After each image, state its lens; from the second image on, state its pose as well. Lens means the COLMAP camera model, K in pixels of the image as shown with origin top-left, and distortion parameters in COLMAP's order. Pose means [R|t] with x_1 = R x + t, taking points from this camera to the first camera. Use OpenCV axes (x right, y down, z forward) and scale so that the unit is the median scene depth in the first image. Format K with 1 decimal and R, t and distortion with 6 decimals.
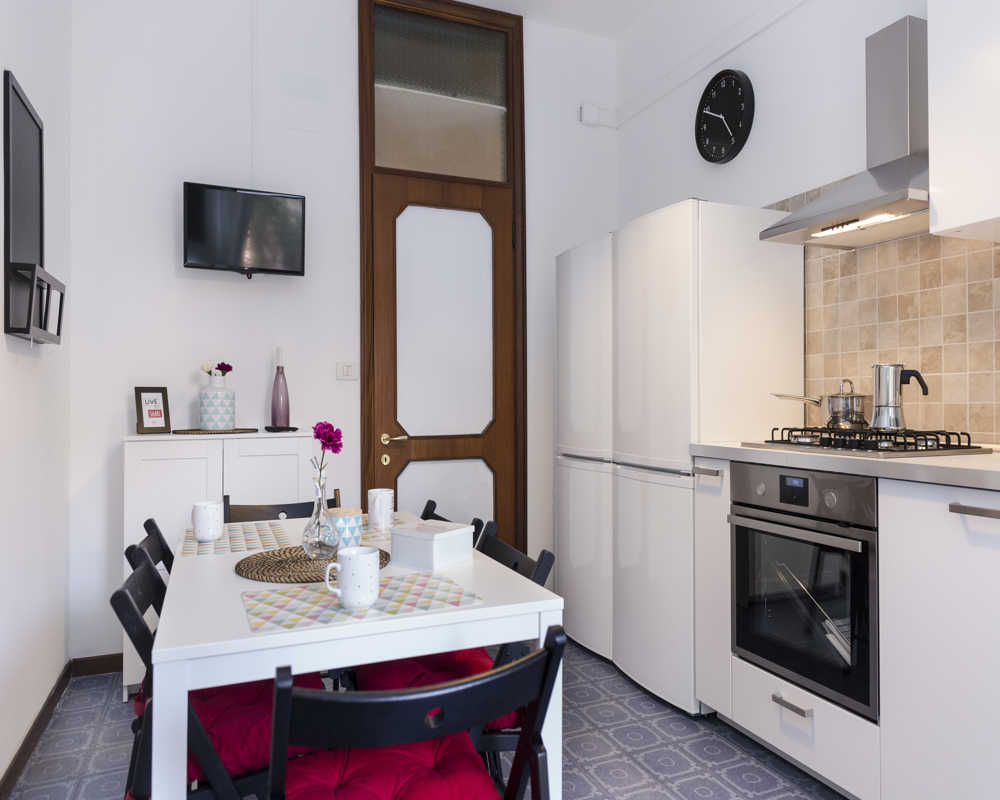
lens RADIAL K [[678.8, 0, 497.0], [0, 678.8, 379.1], [0, 0, 1]] dist [0.008630, -0.001198]
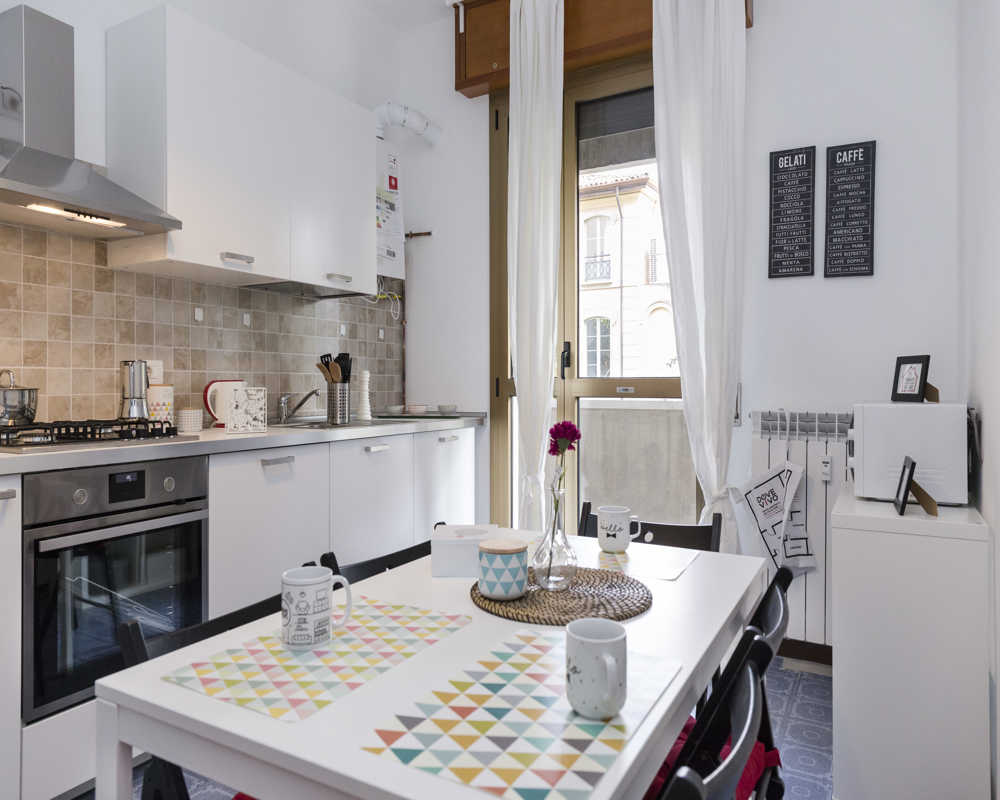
lens RADIAL K [[678.8, 0, 497.0], [0, 678.8, 379.1], [0, 0, 1]] dist [0.008630, -0.001198]
pose [[-0.610684, 0.010286, 0.791808, -0.626516], [-0.021496, 0.999332, -0.029561, 0.026551], [-0.791583, -0.035073, -0.610055, 1.123017]]
